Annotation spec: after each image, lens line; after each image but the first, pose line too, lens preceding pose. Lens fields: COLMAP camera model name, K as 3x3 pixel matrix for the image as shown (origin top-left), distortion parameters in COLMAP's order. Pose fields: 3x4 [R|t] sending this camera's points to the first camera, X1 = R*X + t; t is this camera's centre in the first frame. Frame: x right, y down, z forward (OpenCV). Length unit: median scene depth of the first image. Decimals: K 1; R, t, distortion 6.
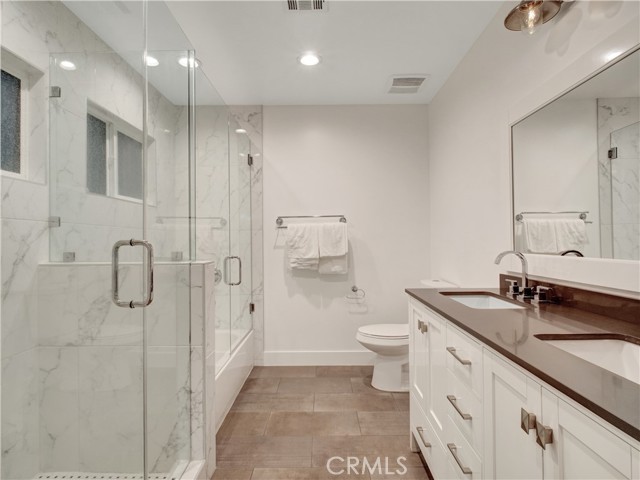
lens RADIAL K [[347.4, 0, 317.7], [0, 347.4, 239.1], [0, 0, 1]] dist [-0.003275, -0.001988]
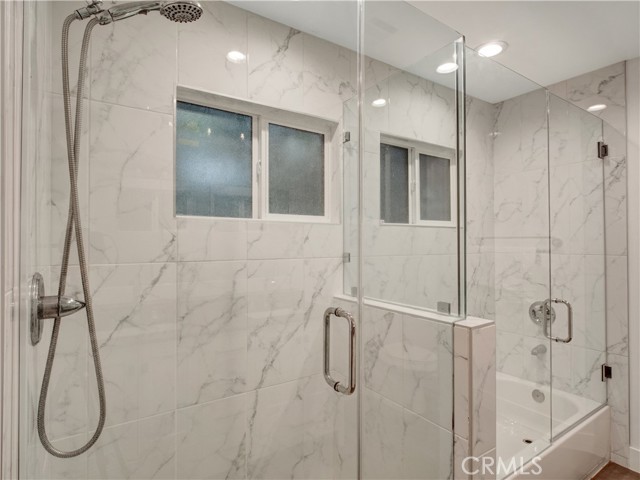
lens RADIAL K [[347.4, 0, 317.7], [0, 347.4, 239.1], [0, 0, 1]] dist [-0.003275, -0.001988]
pose [[0.565175, -0.002423, -0.824967, 0.059493], [0.003547, 0.999994, -0.000507, -0.076873], [0.824963, -0.002640, 0.565180, 0.225221]]
